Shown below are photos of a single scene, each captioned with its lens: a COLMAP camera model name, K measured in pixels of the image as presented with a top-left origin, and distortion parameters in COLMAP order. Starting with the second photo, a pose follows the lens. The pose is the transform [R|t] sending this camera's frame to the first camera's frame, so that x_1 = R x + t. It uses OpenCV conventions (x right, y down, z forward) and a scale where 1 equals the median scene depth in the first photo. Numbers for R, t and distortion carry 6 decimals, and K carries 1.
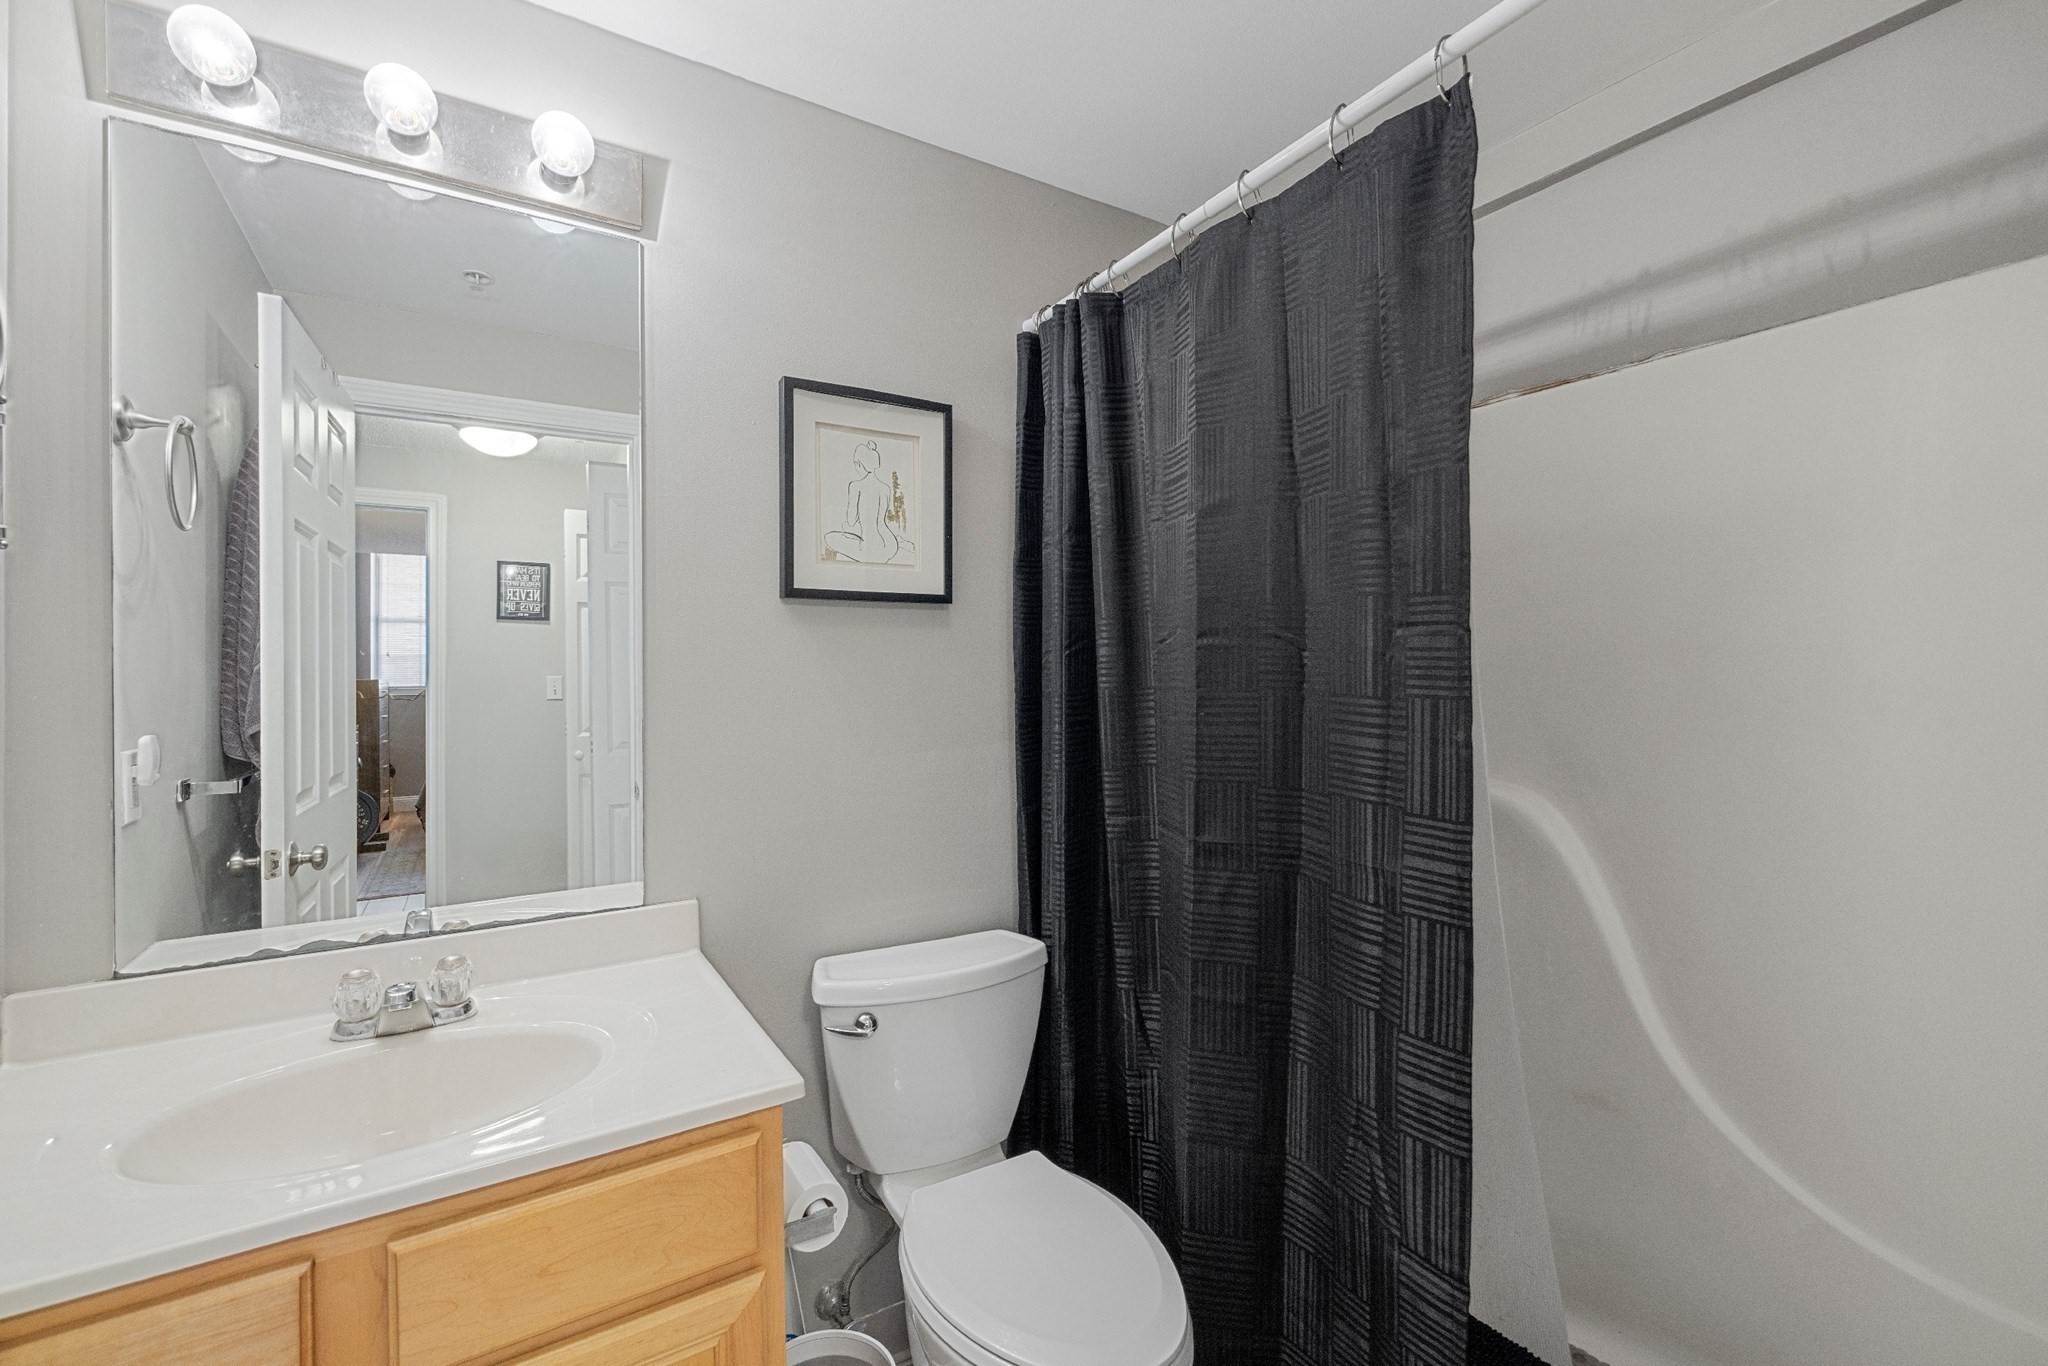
lens RADIAL K [[881.5, 0, 1071.4], [0, 881.5, 654.3], [0, 0, 1]] dist [0.000065, 0.000217]
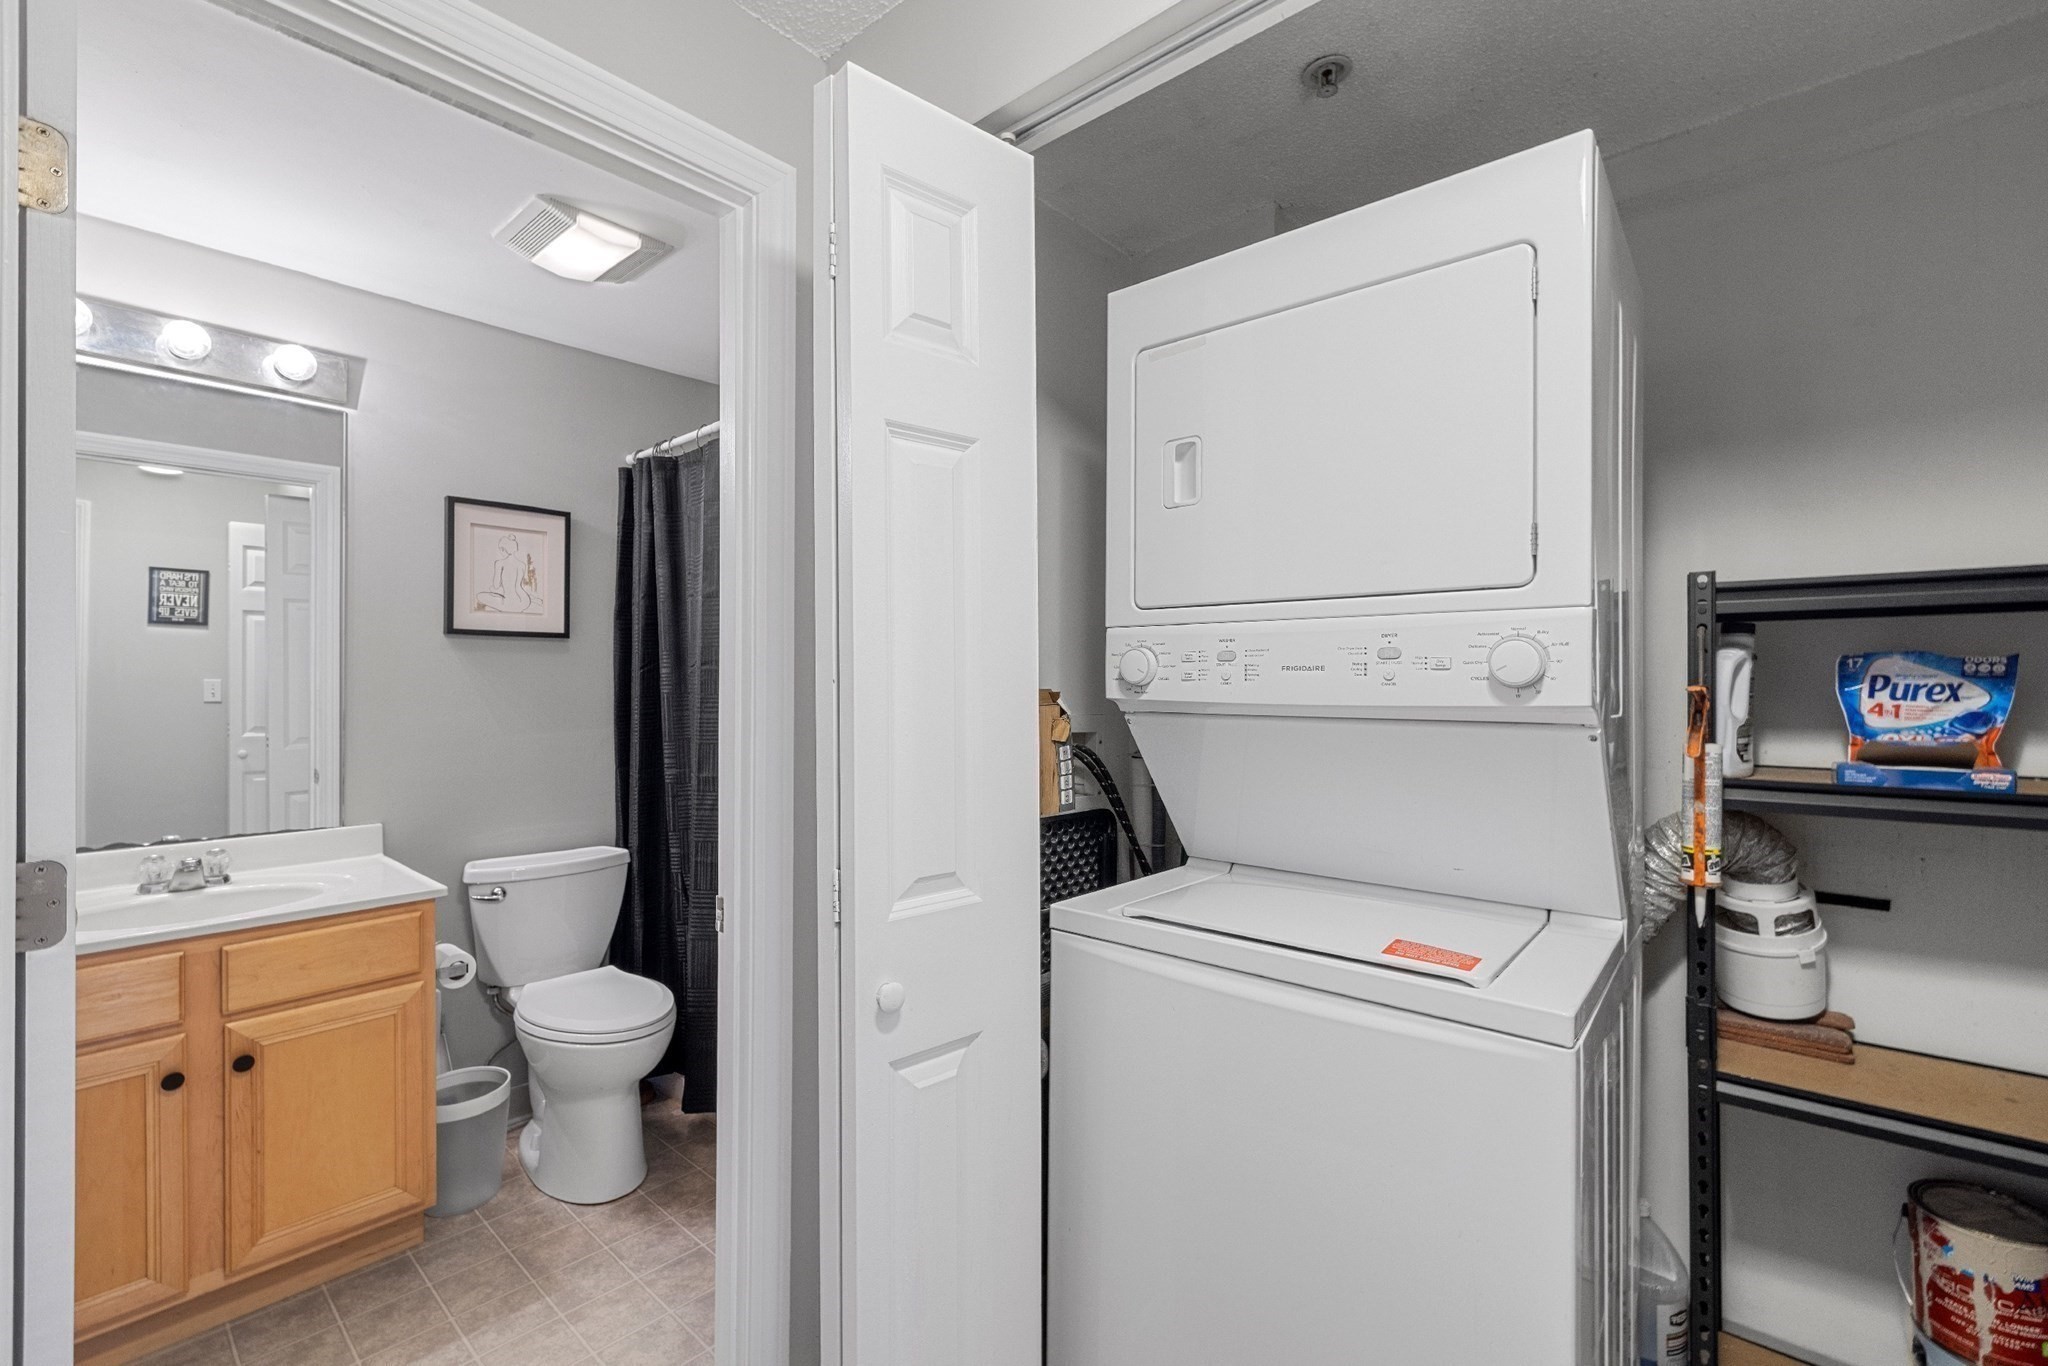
lens RADIAL K [[864.2, 0, 1028.2], [0, 864.2, 672.4], [0, 0, 1]] dist [-0.000793, 0.000047]
pose [[0.967797, 0.013668, 0.251361, 0.290686], [-0.016442, 0.999825, 0.008937, -0.025820], [-0.251195, -0.012782, 0.967852, -0.751437]]
